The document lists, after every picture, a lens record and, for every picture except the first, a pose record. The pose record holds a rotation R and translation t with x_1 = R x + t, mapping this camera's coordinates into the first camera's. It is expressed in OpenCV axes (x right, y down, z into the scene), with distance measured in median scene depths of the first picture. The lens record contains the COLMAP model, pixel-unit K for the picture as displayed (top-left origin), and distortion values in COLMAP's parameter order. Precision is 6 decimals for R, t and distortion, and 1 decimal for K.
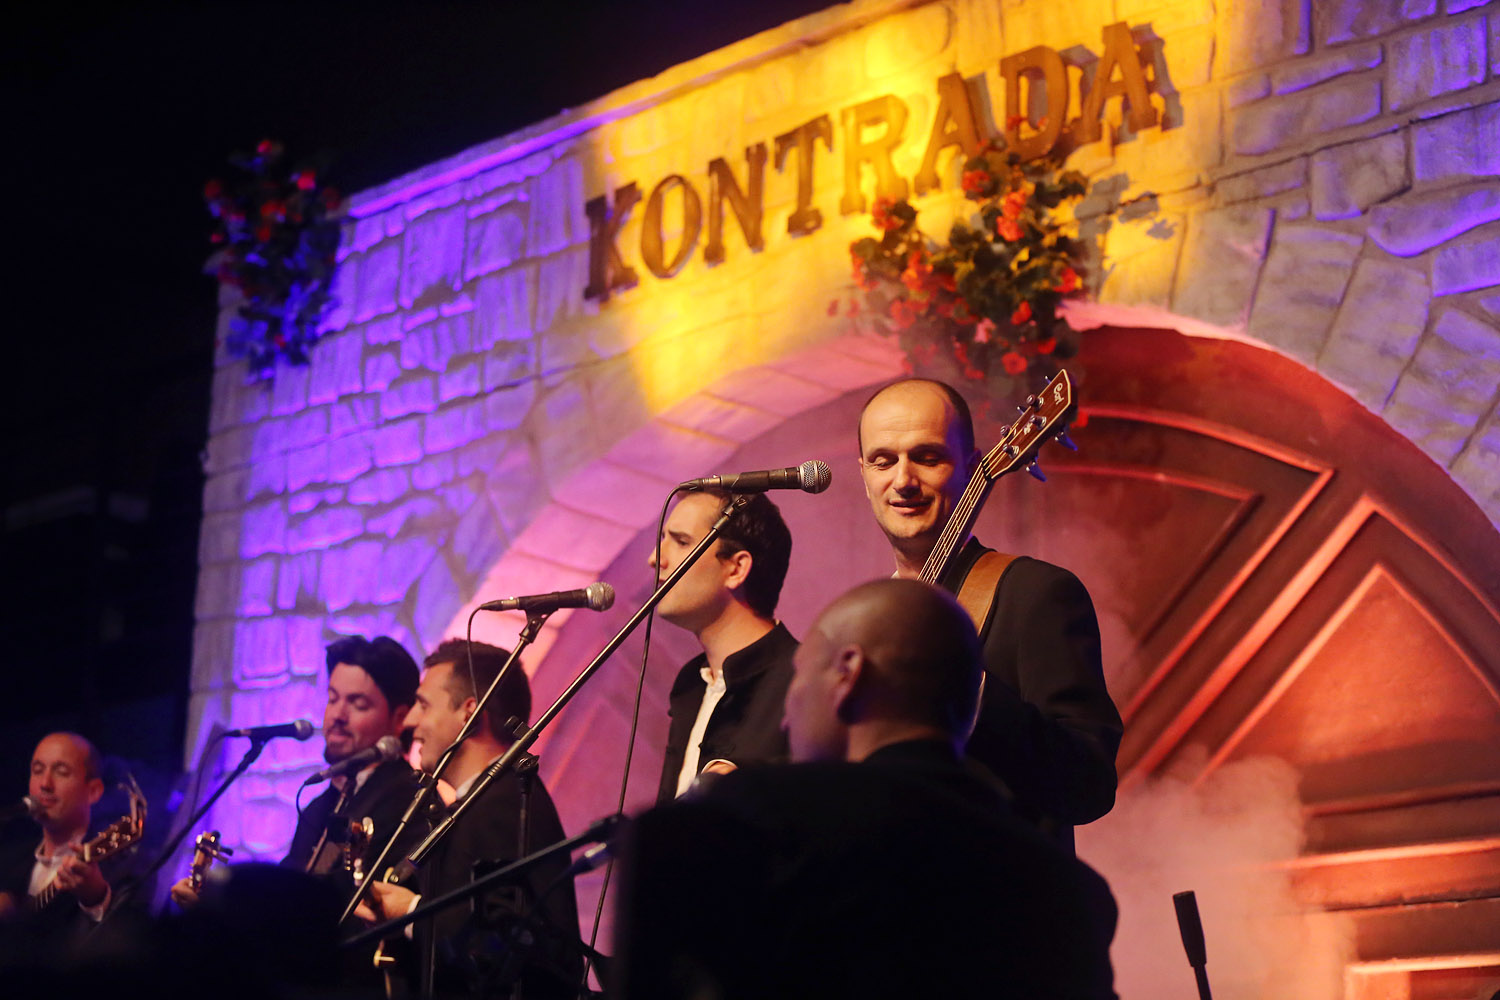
lens RADIAL K [[3056.4, 0, 750.7], [0, 3056.4, 496.7], [0, 0, 1]] dist [-0.276462, 0.000000]
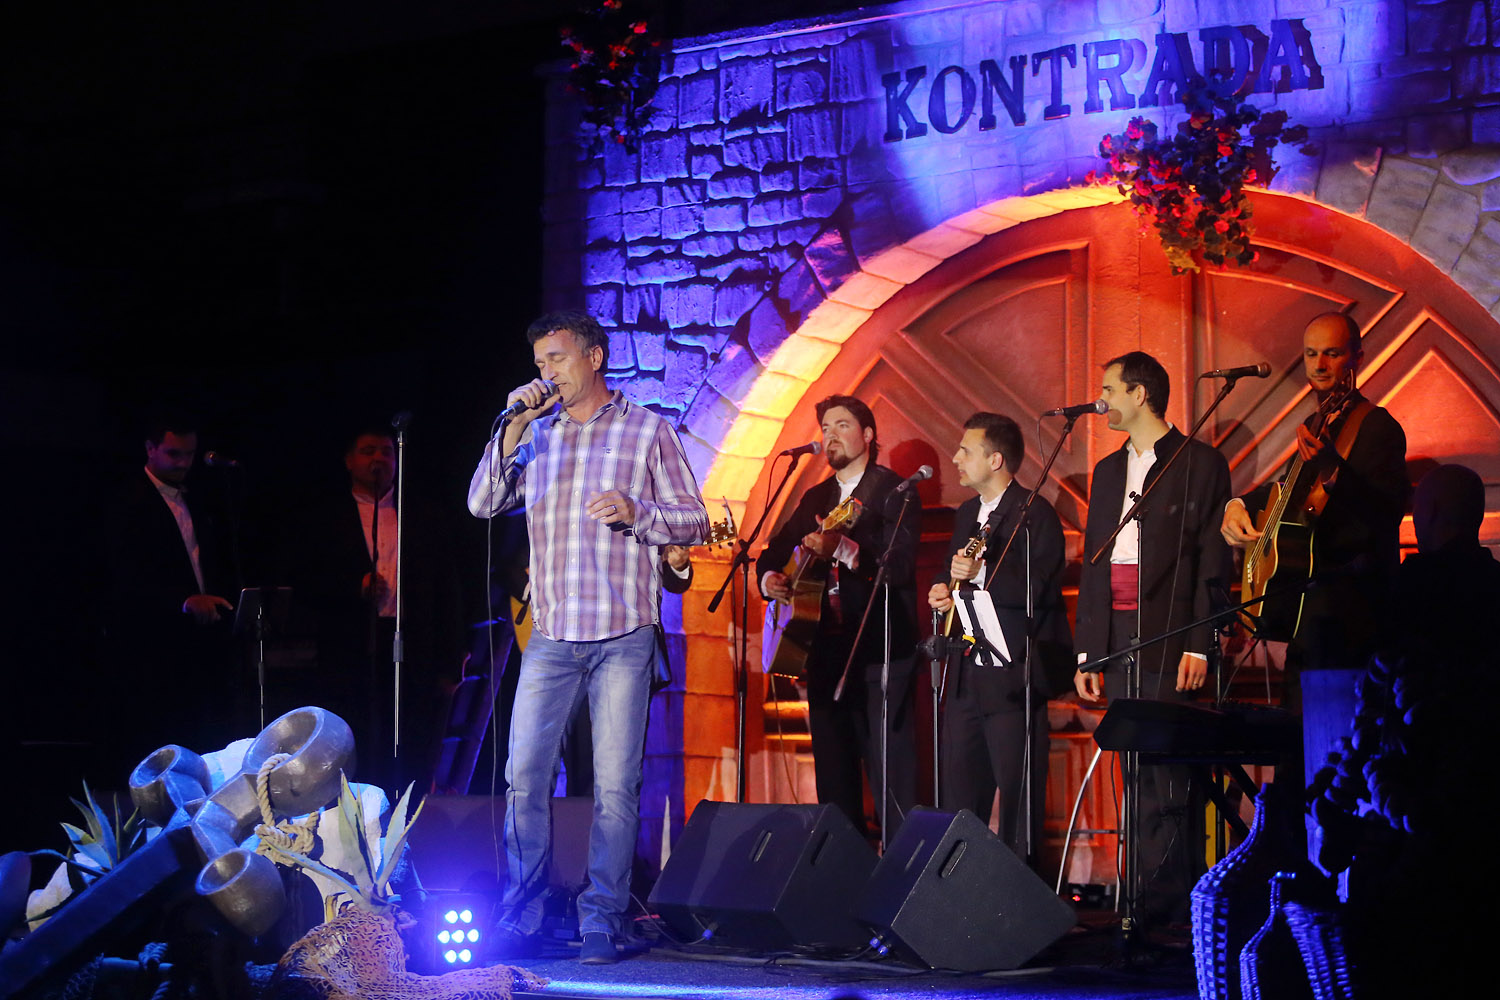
lens RADIAL K [[3350.3, 0, 750.0], [0, 3350.3, 506.8], [0, 0, 1]] dist [-0.260736, 0.000000]
pose [[0.988493, -0.002640, 0.151242, -0.427179], [-0.020767, 0.988011, 0.152980, -0.156371], [-0.149832, -0.154361, 0.976587, -0.752691]]
